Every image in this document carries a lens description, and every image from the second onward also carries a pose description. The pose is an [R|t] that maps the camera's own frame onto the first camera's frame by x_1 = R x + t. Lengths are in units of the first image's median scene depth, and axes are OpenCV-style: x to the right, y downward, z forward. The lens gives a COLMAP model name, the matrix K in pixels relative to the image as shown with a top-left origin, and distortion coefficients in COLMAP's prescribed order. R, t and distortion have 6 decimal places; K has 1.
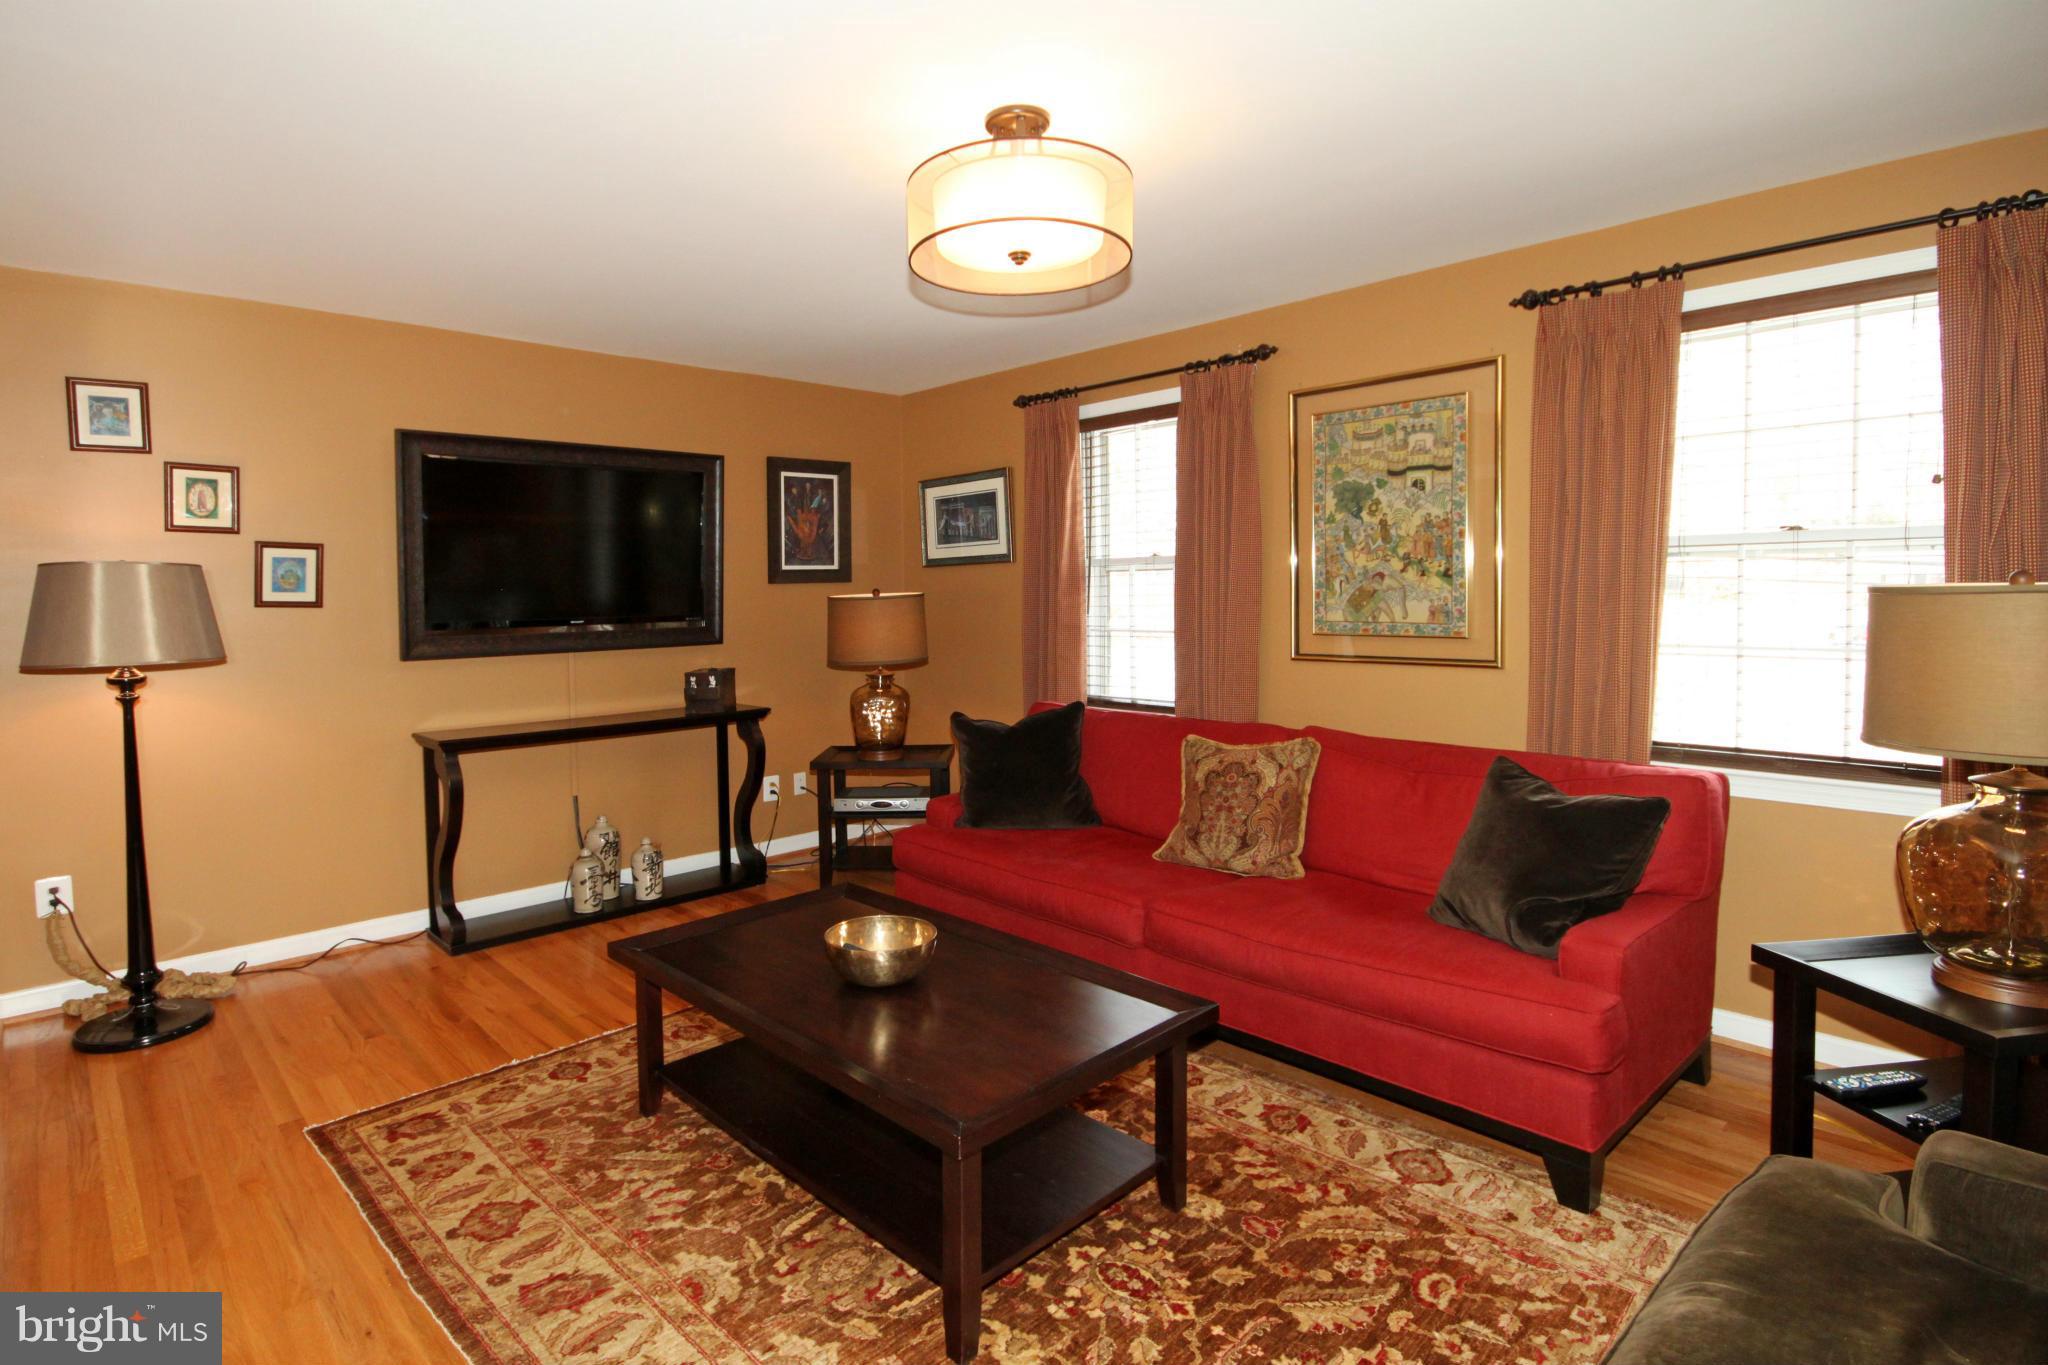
lens RADIAL K [[967.3, 0, 1035.8], [0, 967.3, 638.1], [0, 0, 1]] dist [-0.013613, -0.003341]
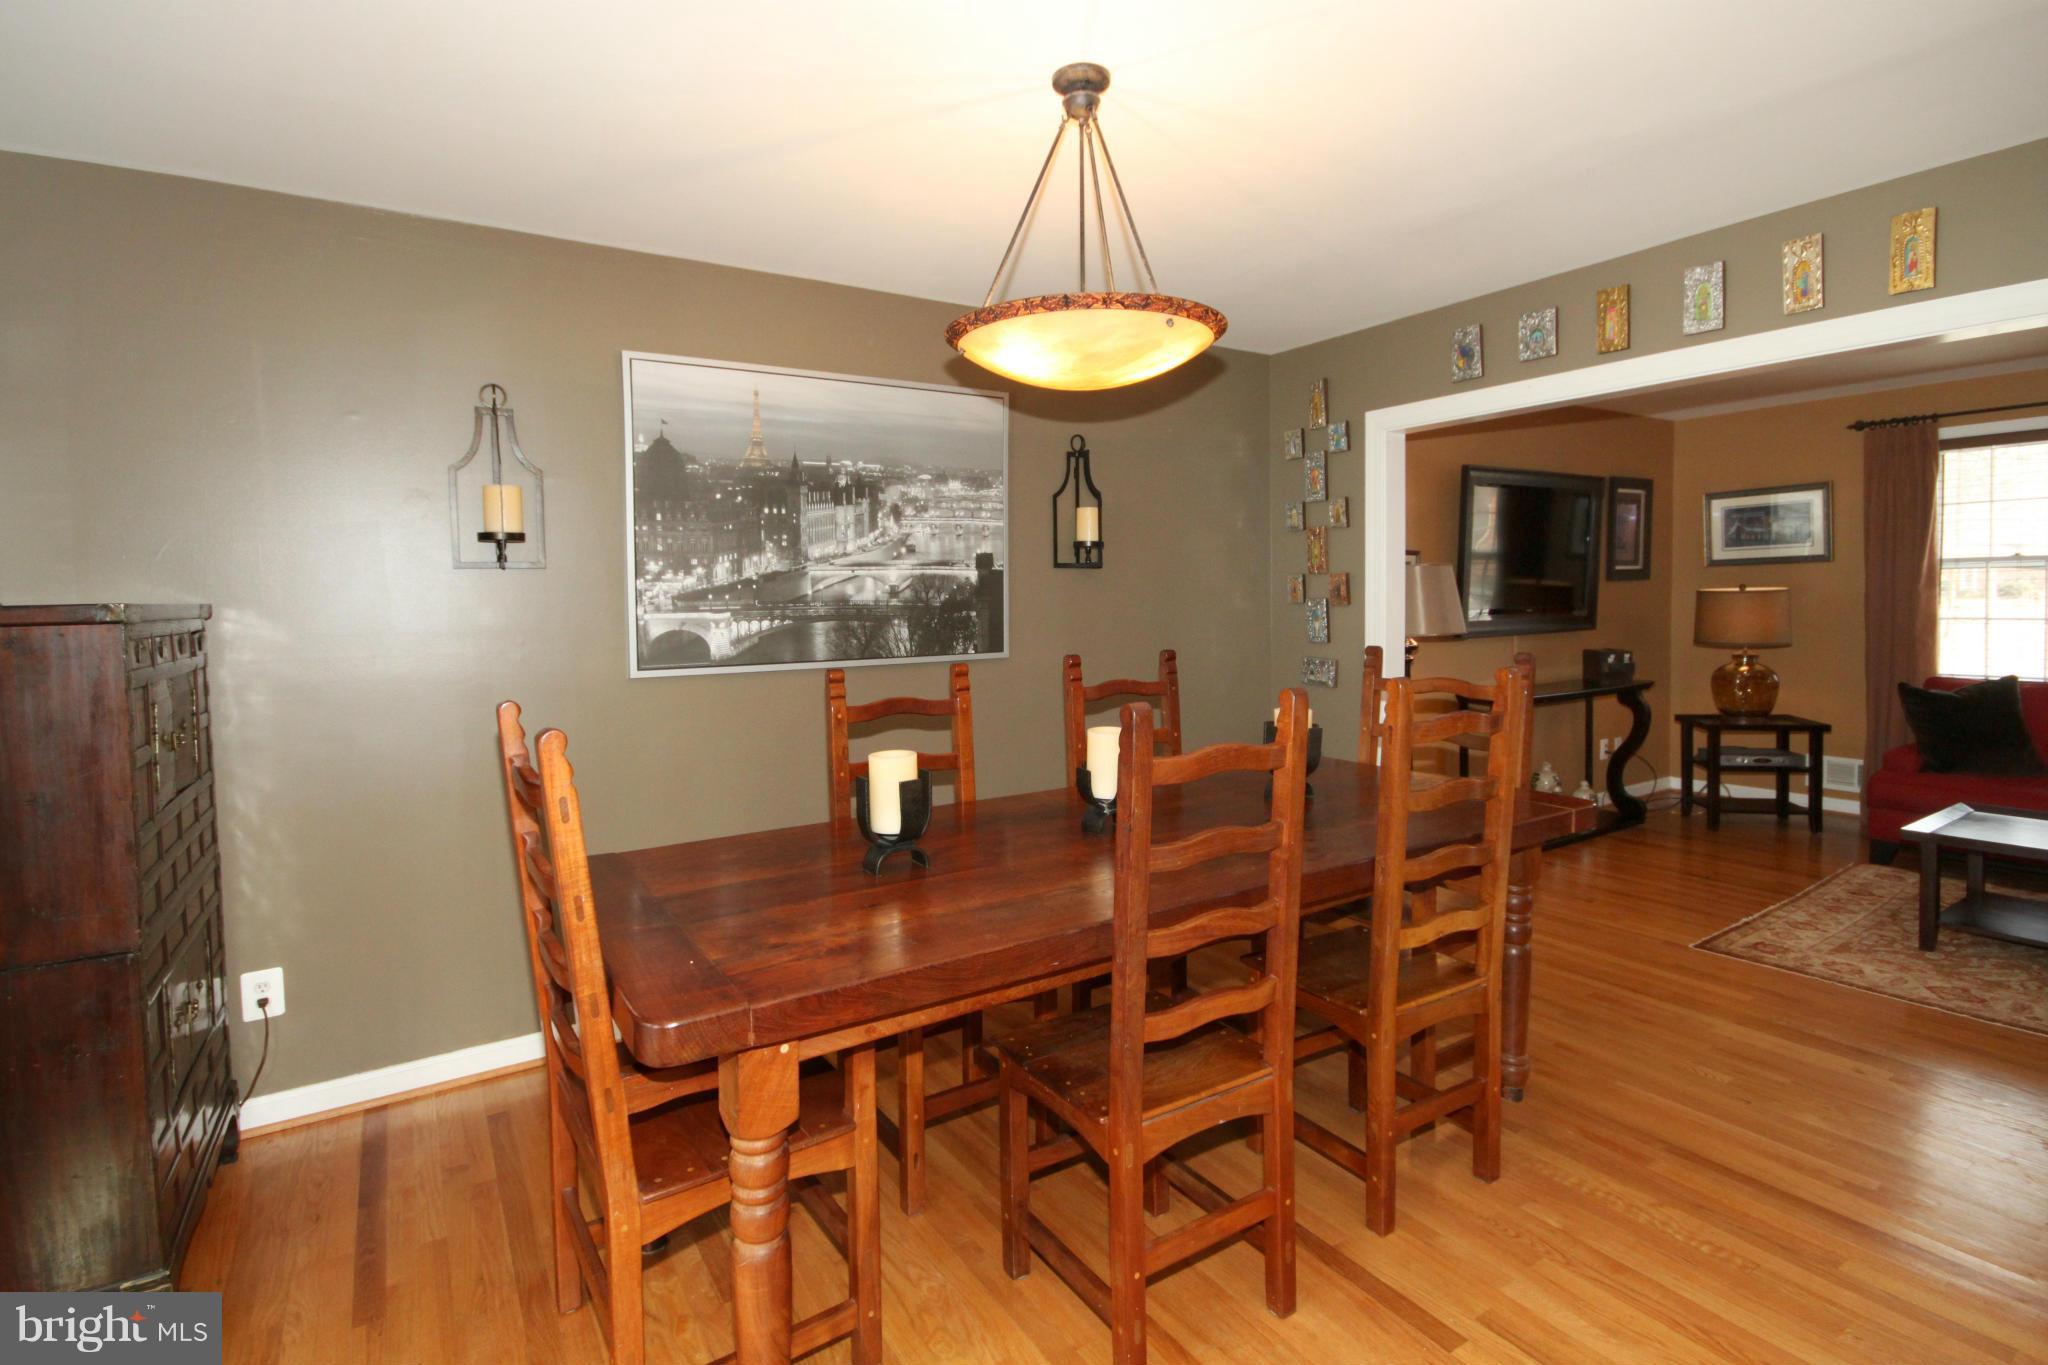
lens RADIAL K [[967.3, 0, 1075.3], [0, 967.3, 631.1], [0, 0, 1]] dist [-0.013613, -0.003341]
pose [[0.980433, 0.000068, -0.196853, -0.938594], [-0.002843, 0.999901, -0.013814, 0.033722], [0.196833, 0.014104, 0.980336, -0.433916]]
